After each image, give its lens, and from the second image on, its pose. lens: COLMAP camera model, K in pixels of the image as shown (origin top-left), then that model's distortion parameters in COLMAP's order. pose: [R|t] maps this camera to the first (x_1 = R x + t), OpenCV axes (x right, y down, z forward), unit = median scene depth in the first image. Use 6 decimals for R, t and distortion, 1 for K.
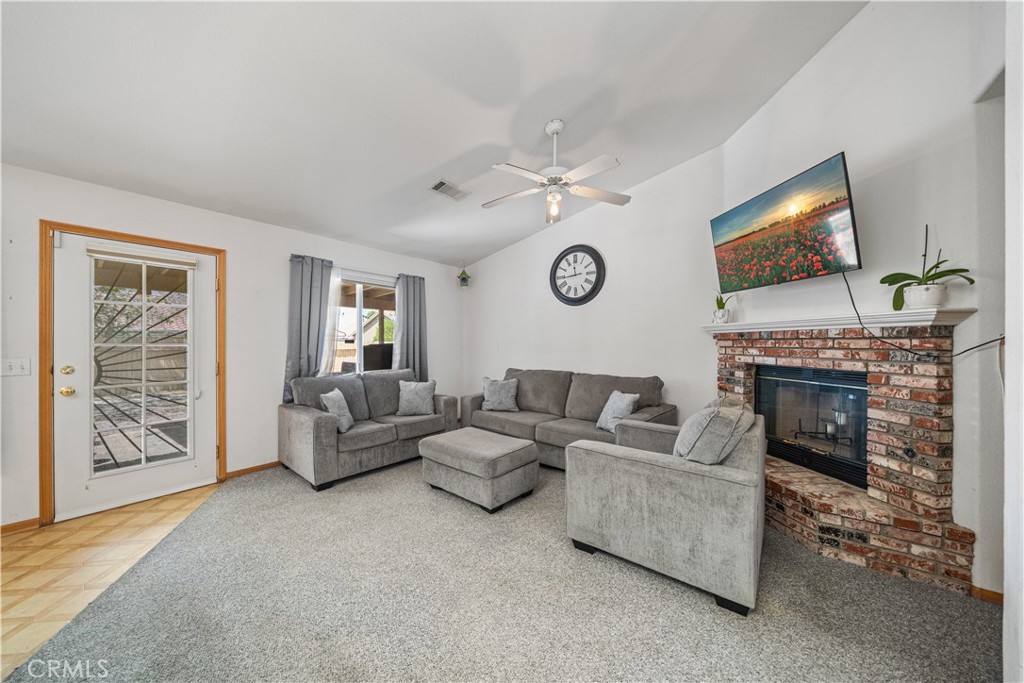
lens RADIAL K [[349.4, 0, 505.1], [0, 349.4, 342.5], [0, 0, 1]] dist [-0.004313, -0.000963]
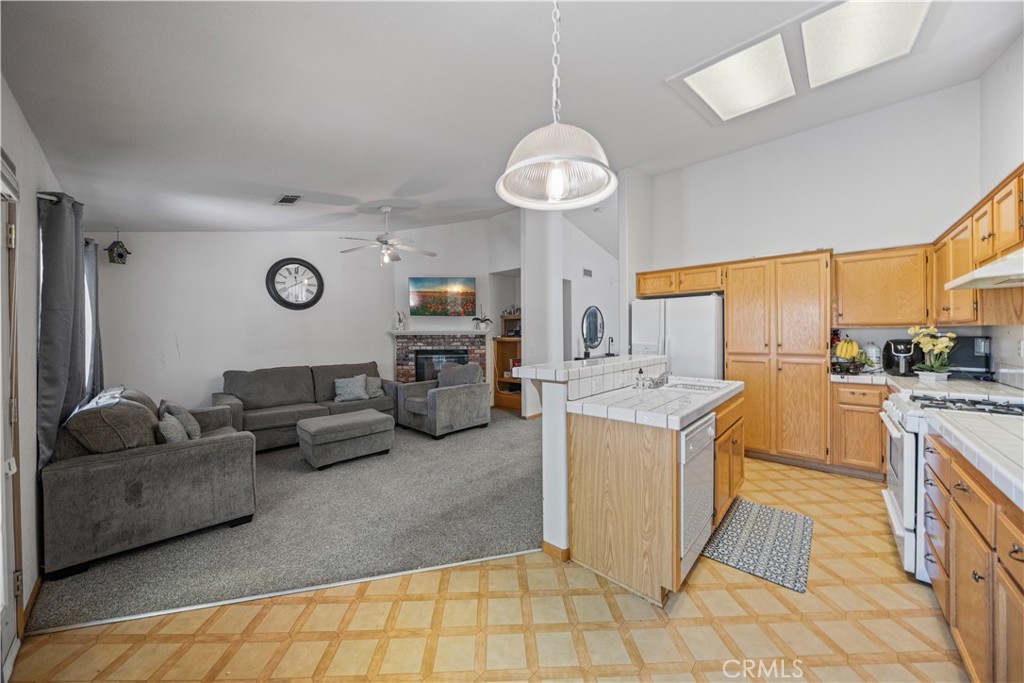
lens RADIAL K [[349.4, 0, 504.3], [0, 349.4, 336.1], [0, 0, 1]] dist [-0.004313, -0.000963]
pose [[0.089288, -0.004315, 0.995997, -1.329750], [0.005677, 0.999977, 0.003823, -0.027572], [-0.995990, 0.005313, 0.089310, 0.298234]]
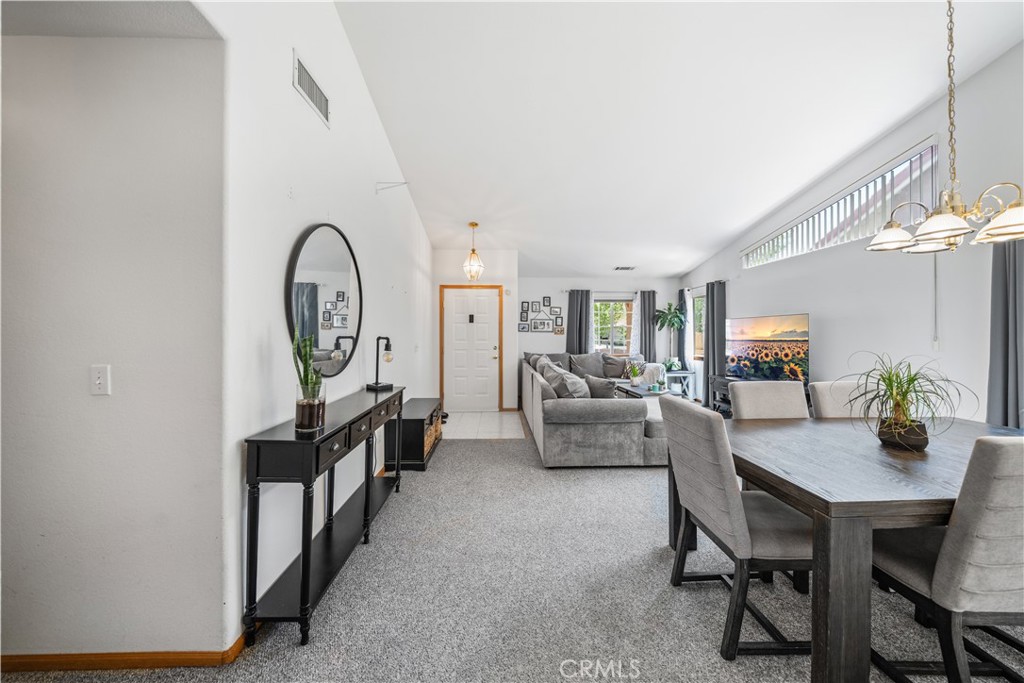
lens RADIAL K [[349.4, 0, 507.4], [0, 349.4, 334.8], [0, 0, 1]] dist [-0.004313, -0.000963]
pose [[-0.642811, -0.000376, 0.766025, 0.525534], [0.000112, 1.000000, 0.000585, -0.008427], [-0.766025, 0.000461, -0.642811, 0.061339]]
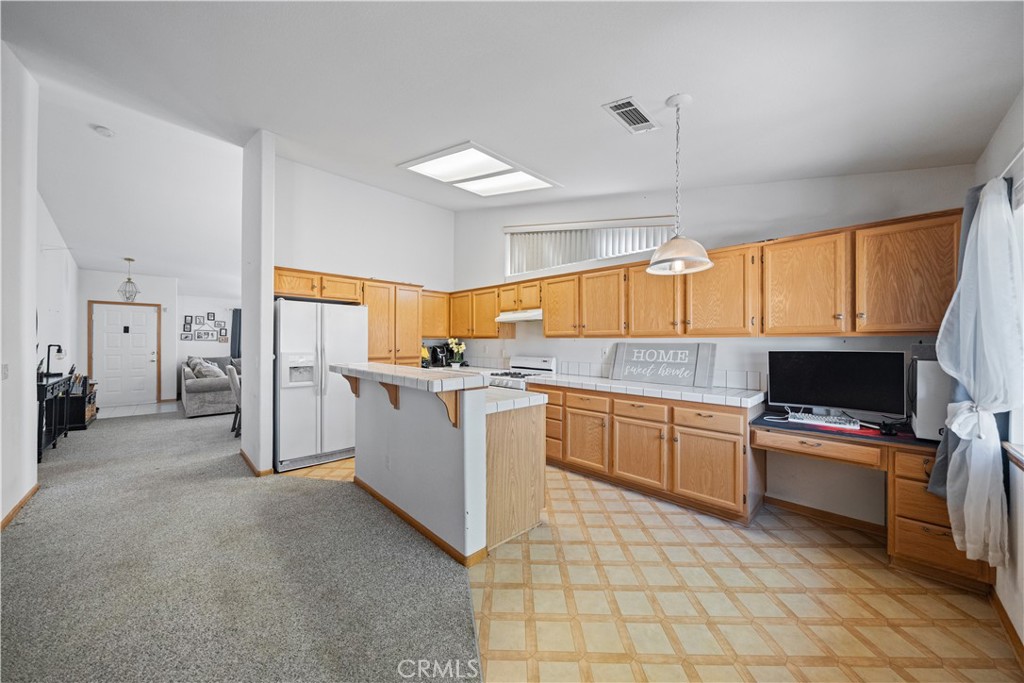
lens RADIAL K [[349.4, 0, 506.2], [0, 349.4, 343.9], [0, 0, 1]] dist [-0.004313, -0.000963]
pose [[-0.991094, -0.006633, 0.132998, -0.756183], [-0.006050, 0.999970, 0.004784, -0.026499], [-0.133026, 0.003936, -0.991105, 0.974125]]
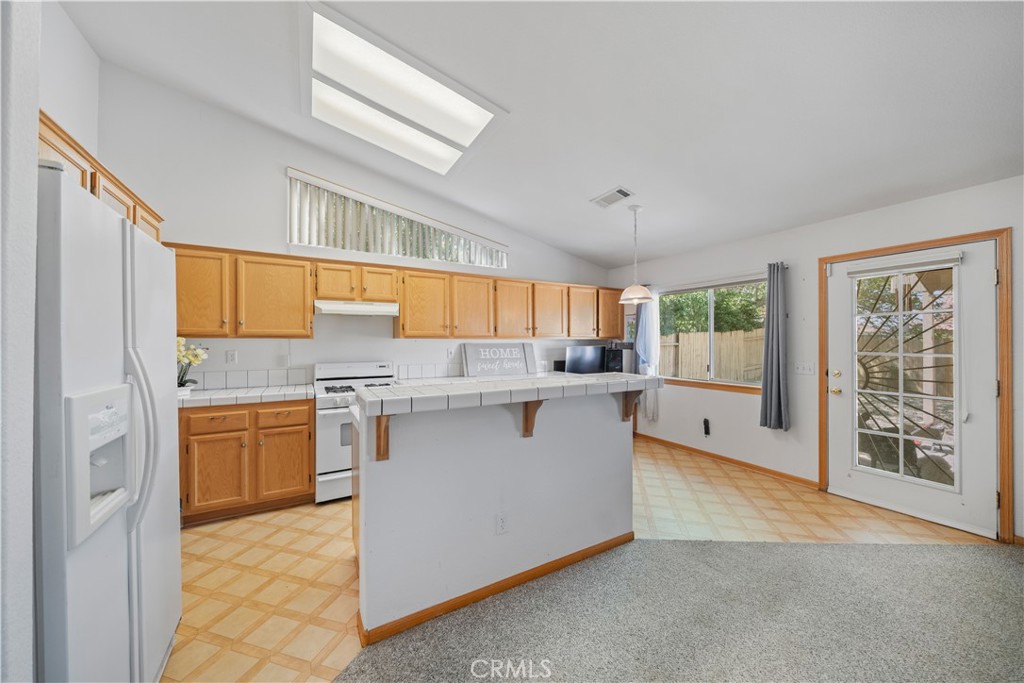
lens RADIAL K [[349.4, 0, 510.7], [0, 349.4, 340.6], [0, 0, 1]] dist [-0.004313, -0.000963]
pose [[-0.376351, -0.004714, -0.926465, 0.276213], [0.002616, 0.999978, -0.006150, -0.028685], [0.926473, -0.004738, -0.376330, 0.329923]]
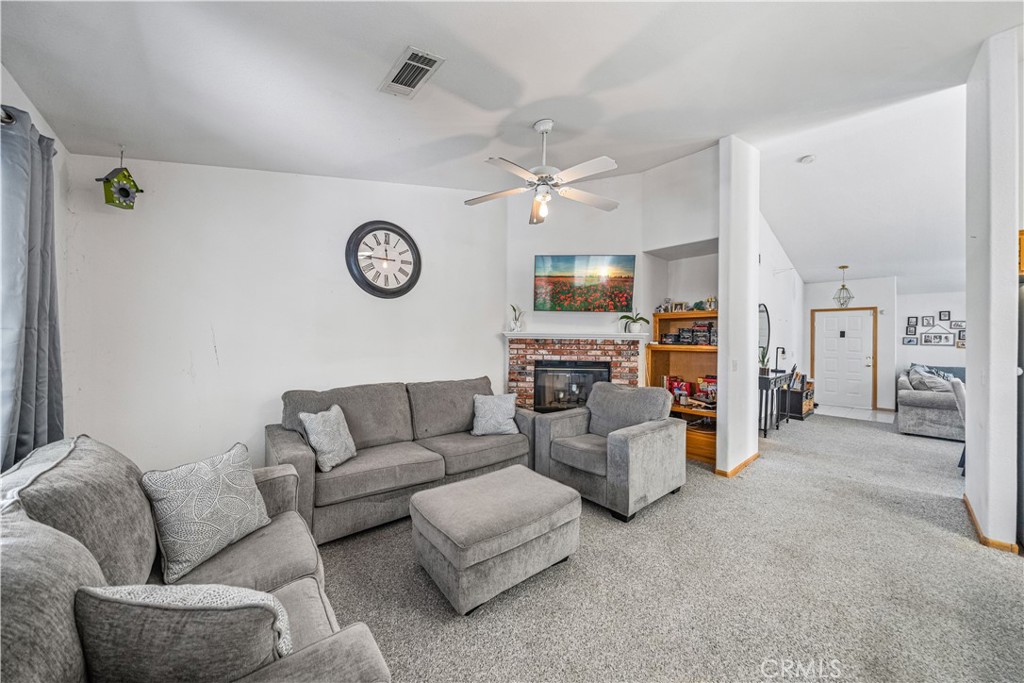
lens RADIAL K [[349.4, 0, 506.4], [0, 349.4, 336.6], [0, 0, 1]] dist [-0.004313, -0.000963]
pose [[0.190487, 0.010643, 0.981632, -0.765688], [-0.014648, 0.999861, -0.007998, -0.024771], [-0.981580, -0.012856, 0.190616, 0.856569]]
